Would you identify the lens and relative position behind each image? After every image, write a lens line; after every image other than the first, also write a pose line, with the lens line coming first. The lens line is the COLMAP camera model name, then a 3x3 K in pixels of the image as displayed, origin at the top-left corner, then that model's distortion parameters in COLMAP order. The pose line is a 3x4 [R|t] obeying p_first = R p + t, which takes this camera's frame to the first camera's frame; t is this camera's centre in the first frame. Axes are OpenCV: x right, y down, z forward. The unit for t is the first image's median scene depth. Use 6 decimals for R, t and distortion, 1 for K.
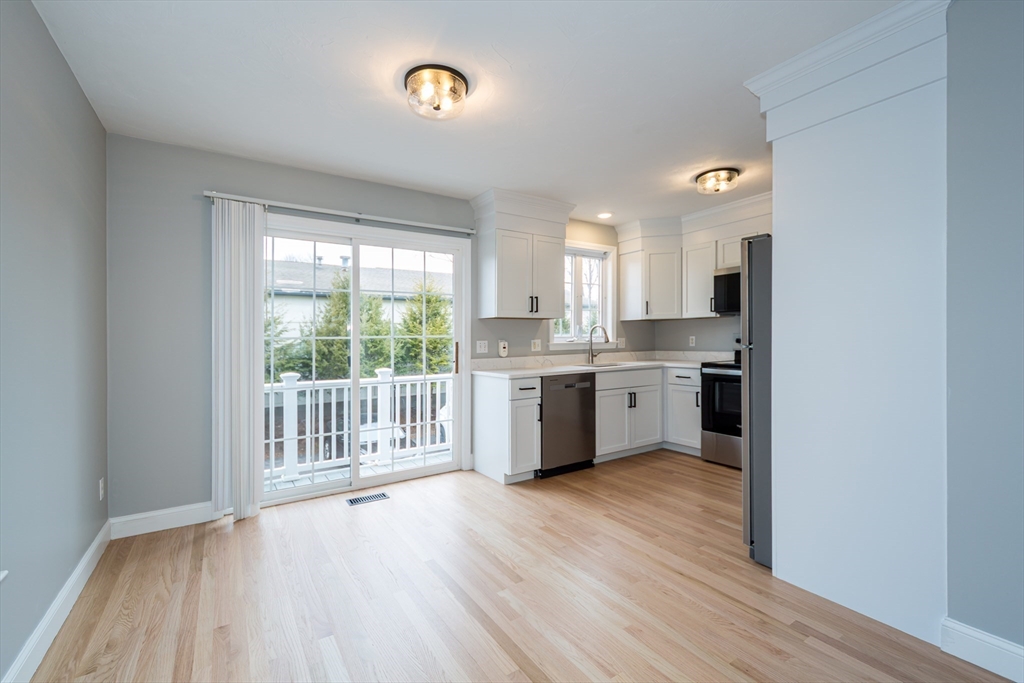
lens RADIAL K [[418.8, 0, 512.7], [0, 418.8, 308.7], [0, 0, 1]] dist [0.000607, 0.000074]
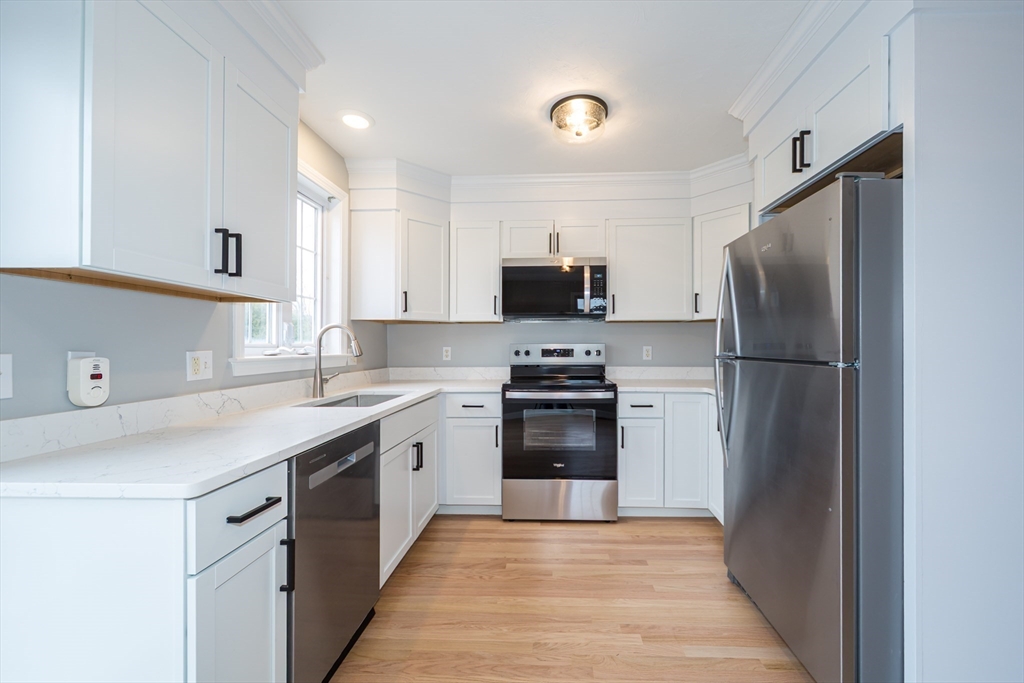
lens RADIAL K [[407.8, 0, 541.3], [0, 407.8, 346.3], [0, 0, 1]] dist [0.001369, -0.000008]
pose [[0.585659, 0.012357, 0.810464, -0.072463], [-0.063672, 0.997495, 0.030802, 0.039691], [-0.808053, -0.069643, 0.584979, 0.550881]]
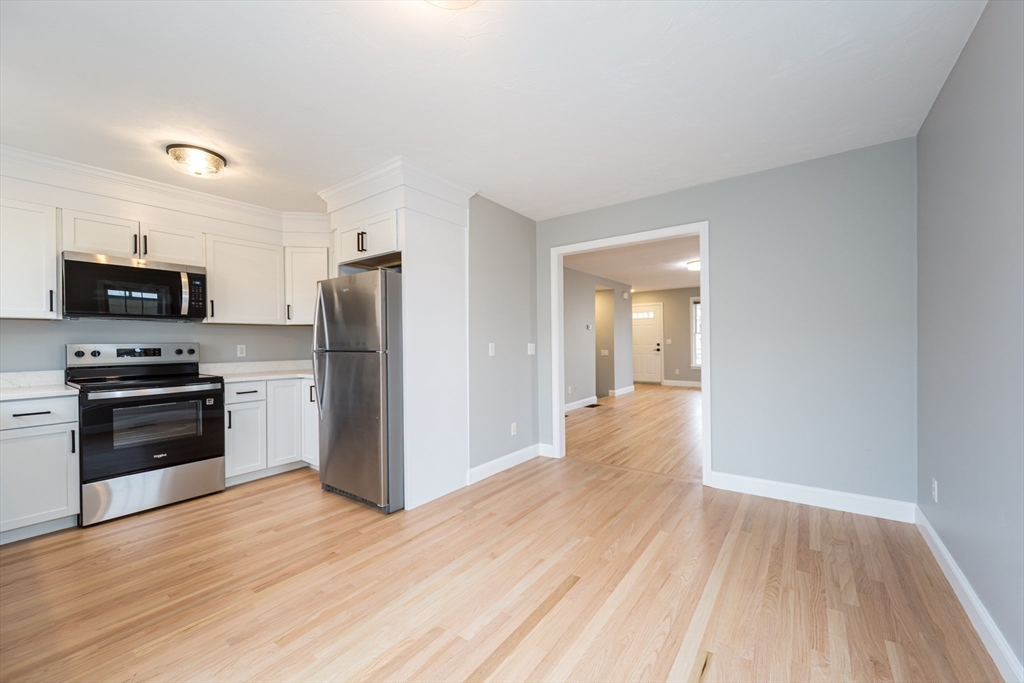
lens RADIAL K [[393.1, 0, 512.0], [0, 393.1, 341.5], [0, 0, 1]] dist [0.000874, 0.000151]
pose [[-0.322199, 0.017663, 0.946507, -0.379631], [-0.051932, 0.997991, -0.036302, 0.043697], [-0.945247, -0.060850, -0.320634, 0.551572]]
